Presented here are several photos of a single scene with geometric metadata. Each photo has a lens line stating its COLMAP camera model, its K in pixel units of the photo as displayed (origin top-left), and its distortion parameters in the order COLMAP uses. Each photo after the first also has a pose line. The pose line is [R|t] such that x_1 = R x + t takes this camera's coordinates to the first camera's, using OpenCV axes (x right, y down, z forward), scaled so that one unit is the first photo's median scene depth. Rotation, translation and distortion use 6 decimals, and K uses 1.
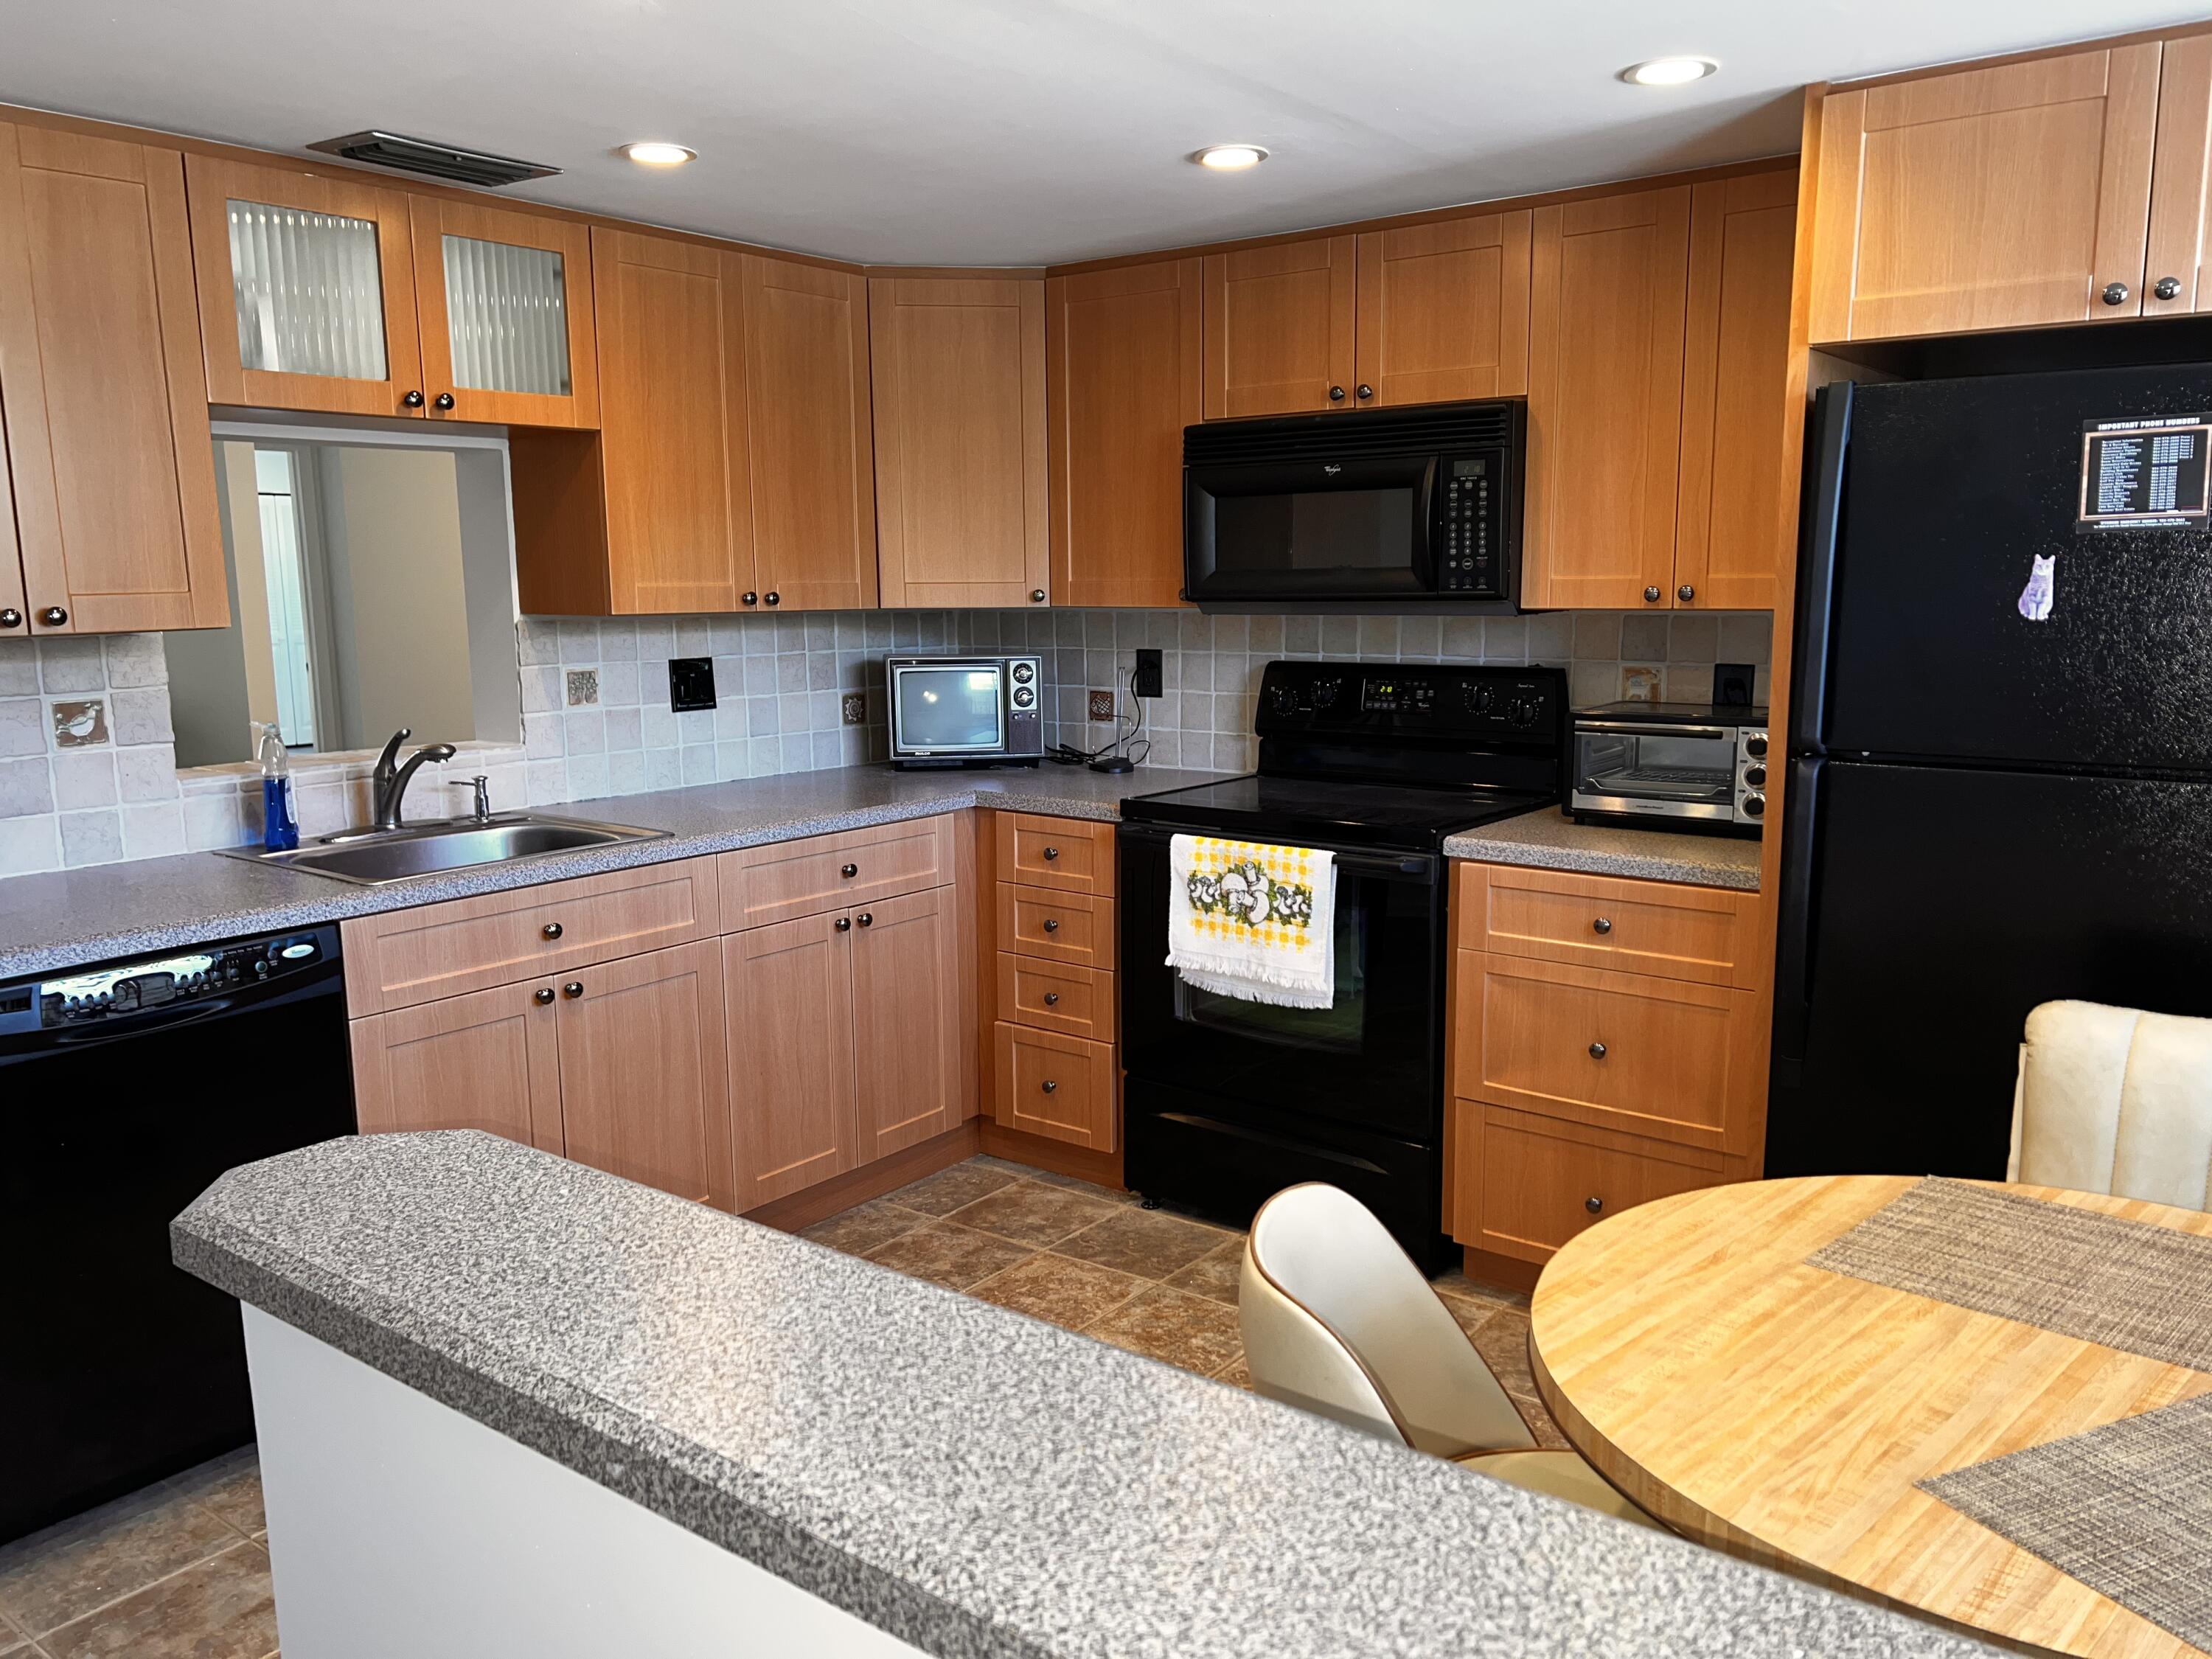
lens RADIAL K [[1664.6, 0, 1111.1], [0, 1664.6, 849.2], [0, 0, 1]] dist [0.069470, -0.076555]
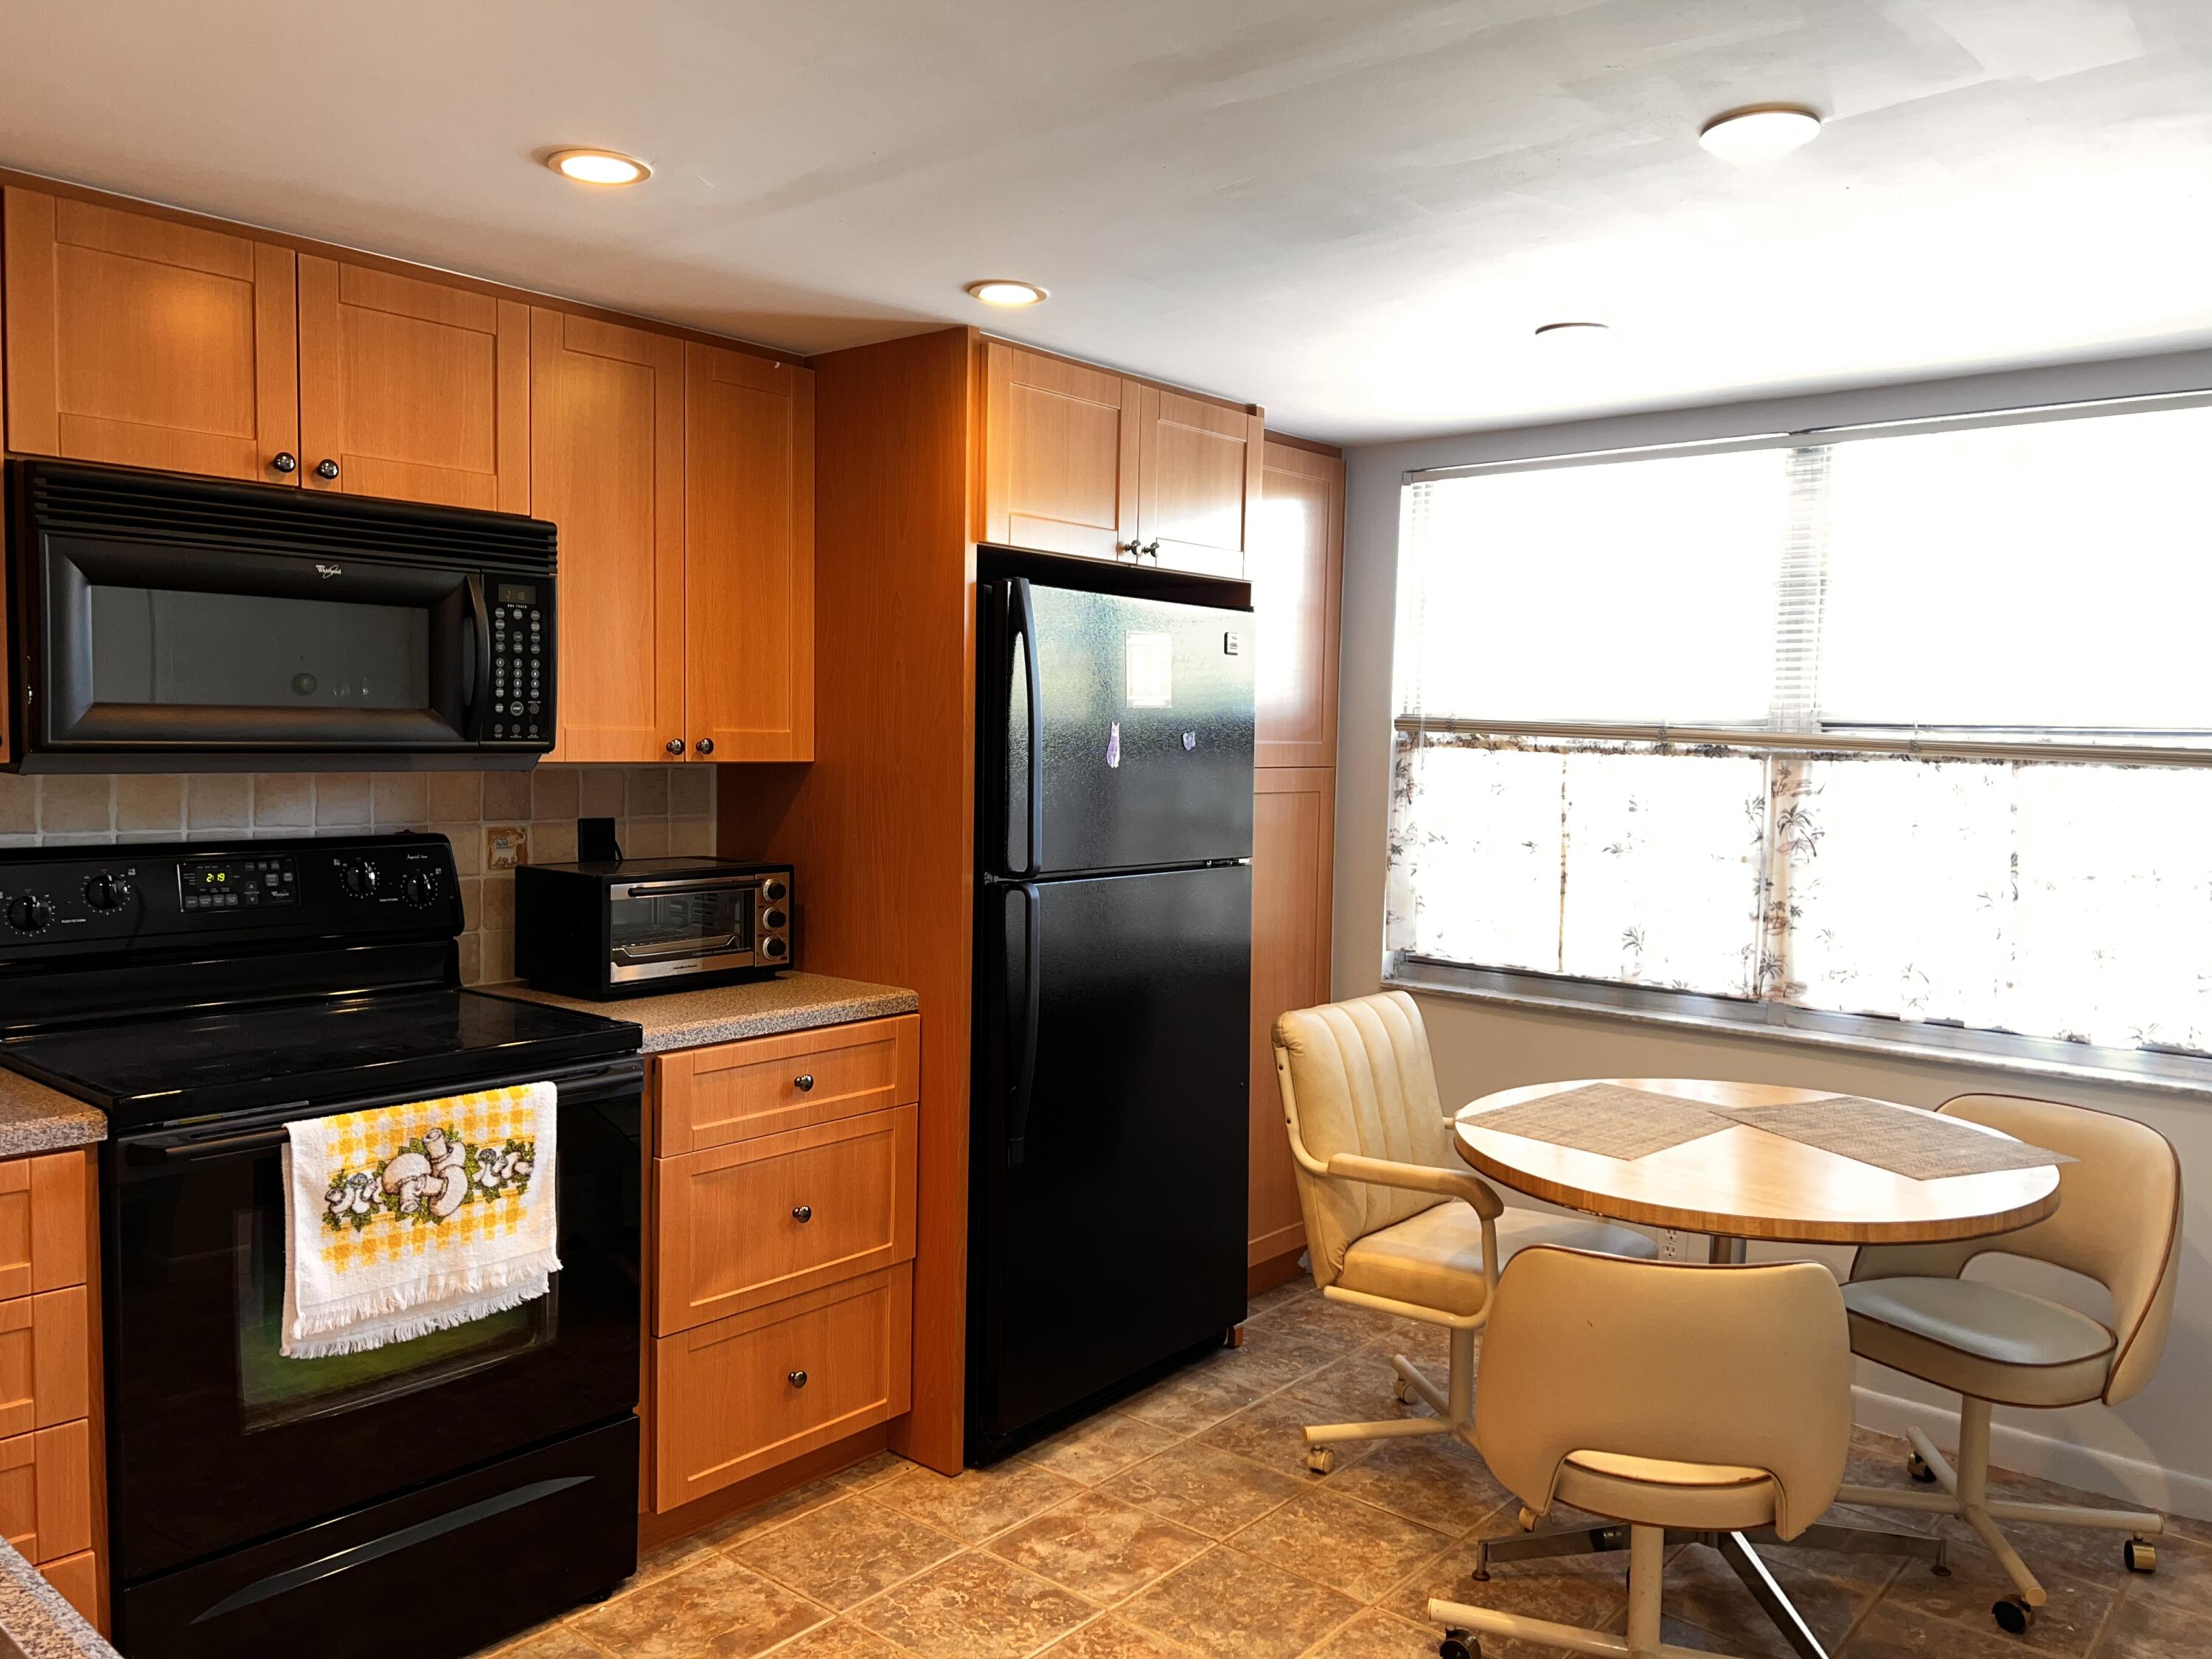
lens RADIAL K [[1664.6, 0, 1115.2], [0, 1664.6, 842.0], [0, 0, 1]] dist [0.069470, -0.076555]
pose [[0.039363, -0.057013, 0.997597, -0.580945], [0.146187, 0.987957, 0.050693, -0.101608], [-0.988474, 0.143840, 0.047223, 0.660482]]
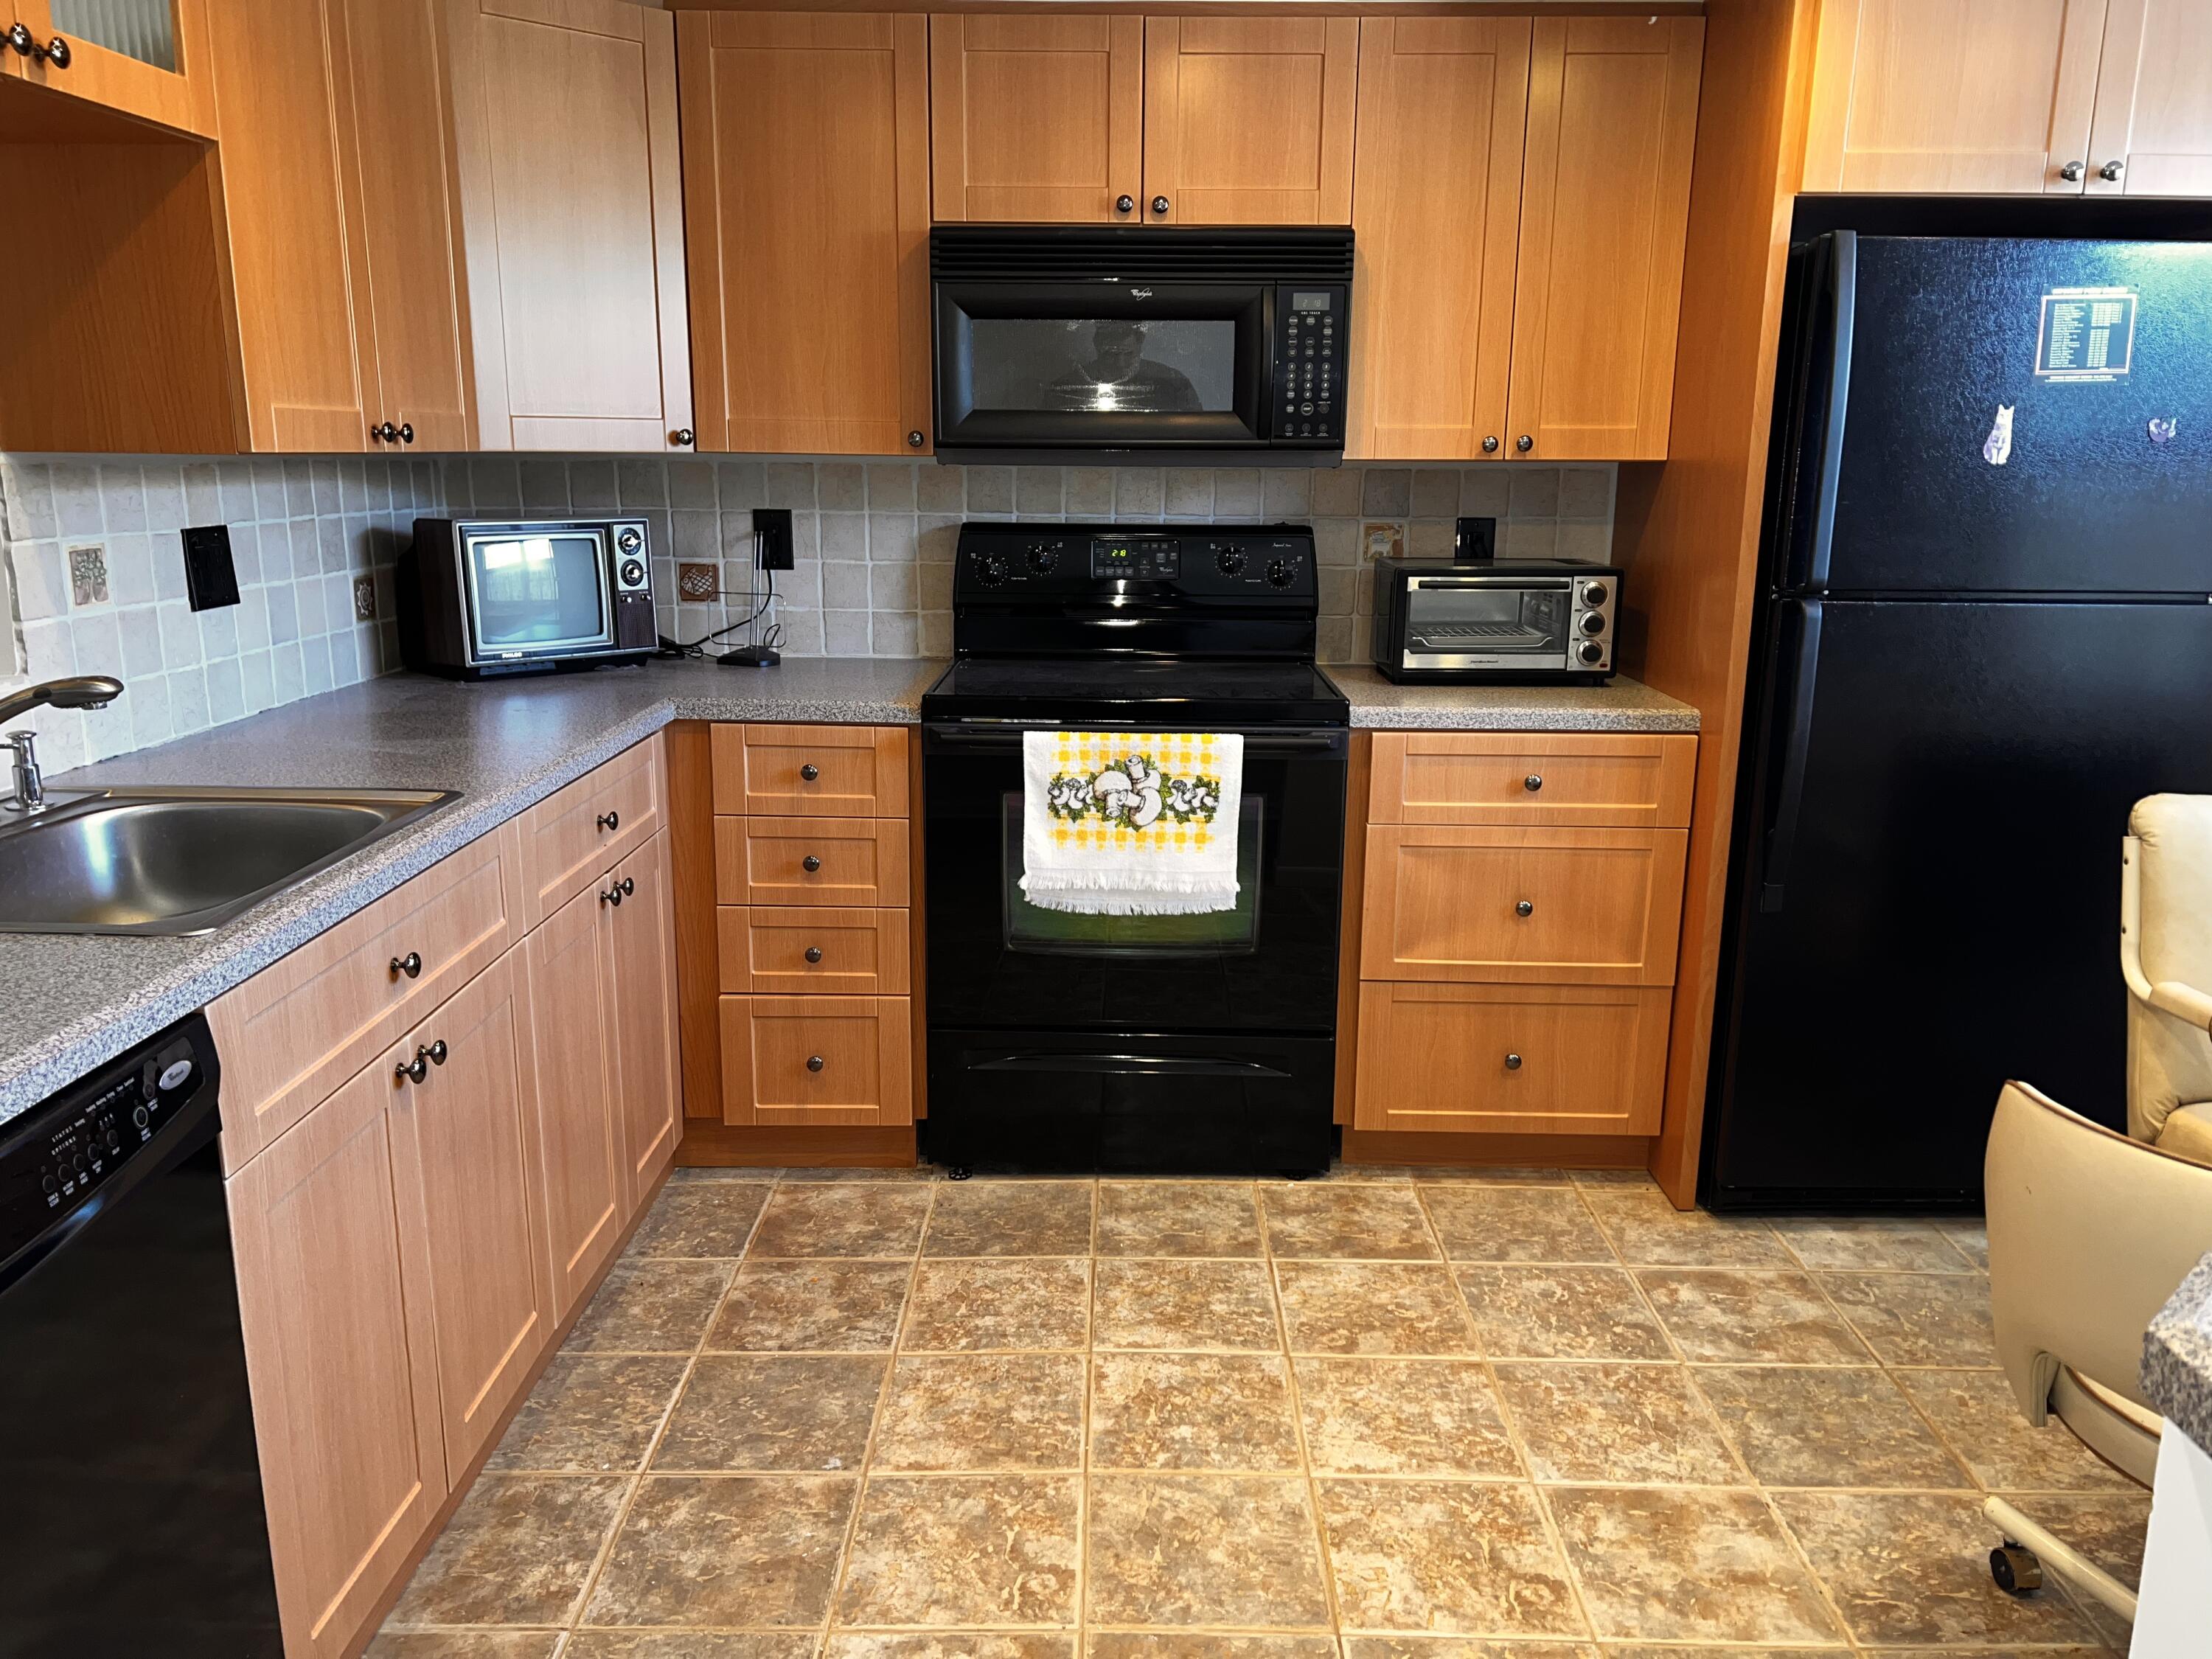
lens RADIAL K [[1664.6, 0, 1104.8], [0, 1664.6, 849.2], [0, 0, 1]] dist [0.069470, -0.076555]
pose [[0.797404, -0.127129, 0.589902, -0.434780], [0.084289, 0.991438, 0.099725, -0.030828], [-0.597530, -0.029798, 0.801293, 0.312996]]
